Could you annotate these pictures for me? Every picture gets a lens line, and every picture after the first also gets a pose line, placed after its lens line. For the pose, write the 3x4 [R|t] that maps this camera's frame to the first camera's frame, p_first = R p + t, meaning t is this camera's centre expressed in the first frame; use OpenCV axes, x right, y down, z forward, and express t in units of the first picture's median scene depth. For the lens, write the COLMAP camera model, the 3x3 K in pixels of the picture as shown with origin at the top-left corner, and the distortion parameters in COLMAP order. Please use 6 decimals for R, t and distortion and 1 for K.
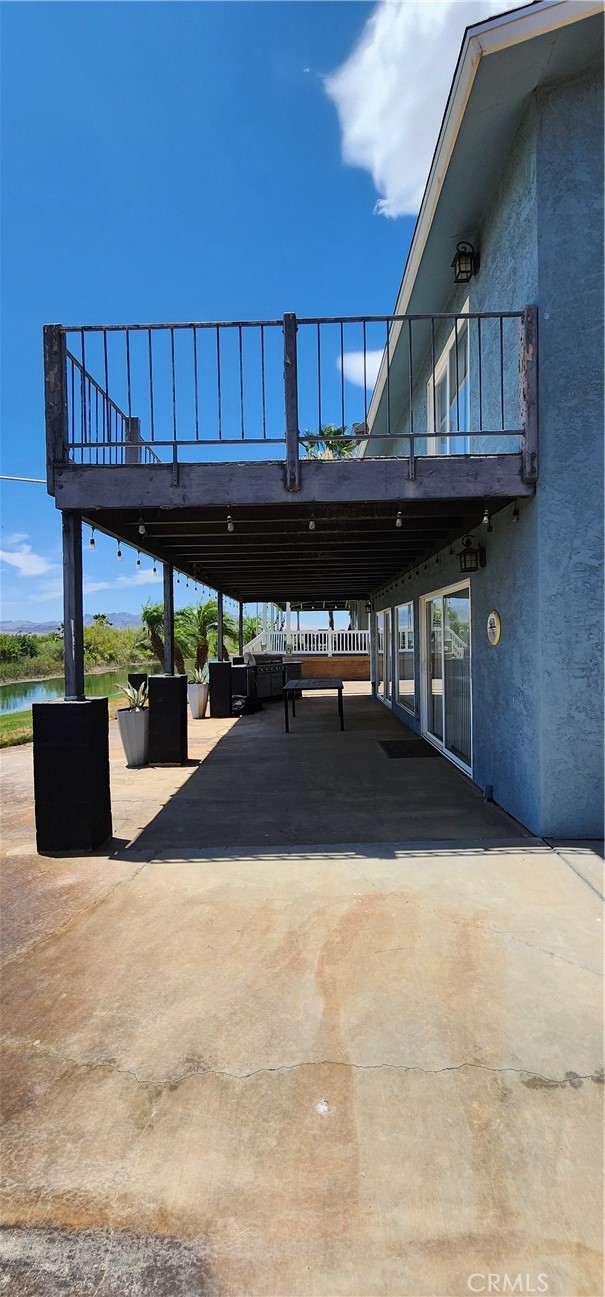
lens RADIAL K [[532.4, 0, 299.6], [0, 532.4, 647.0], [0, 0, 1]] dist [-0.003381, 0.001212]
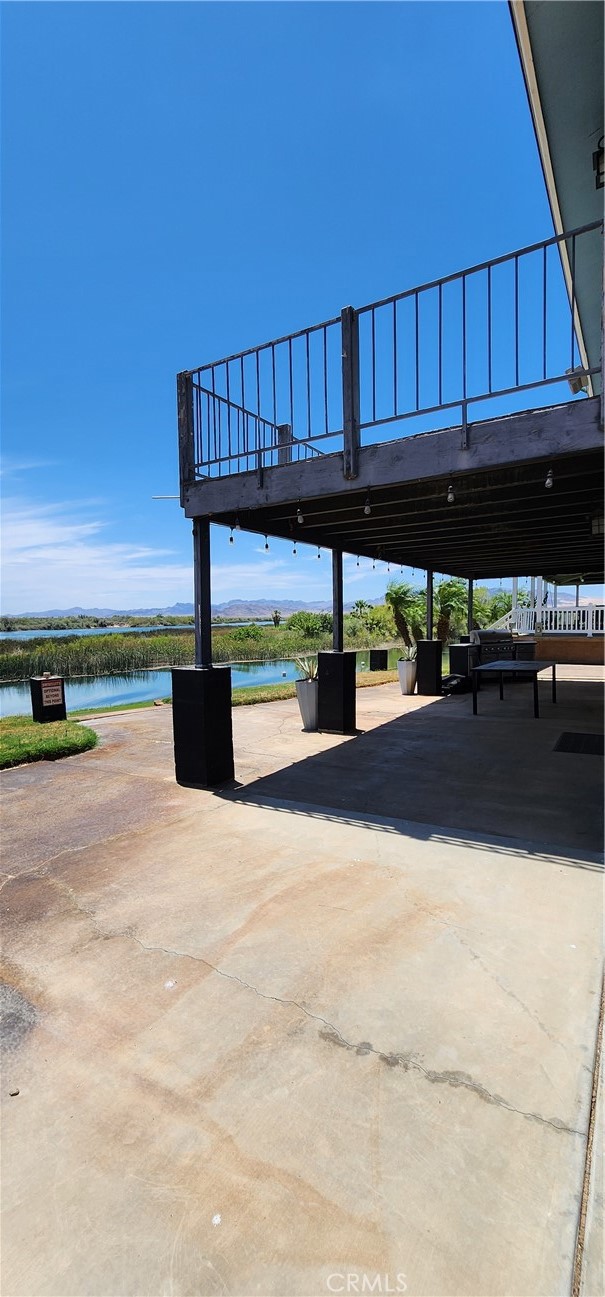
lens RADIAL K [[532.4, 0, 305.1], [0, 532.4, 646.1], [0, 0, 1]] dist [-0.003381, 0.001212]
pose [[0.858089, 0.024348, -0.512923, 0.473837], [-0.003319, 0.999117, 0.041874, -0.006496], [0.513490, -0.034229, 0.857413, 0.040765]]
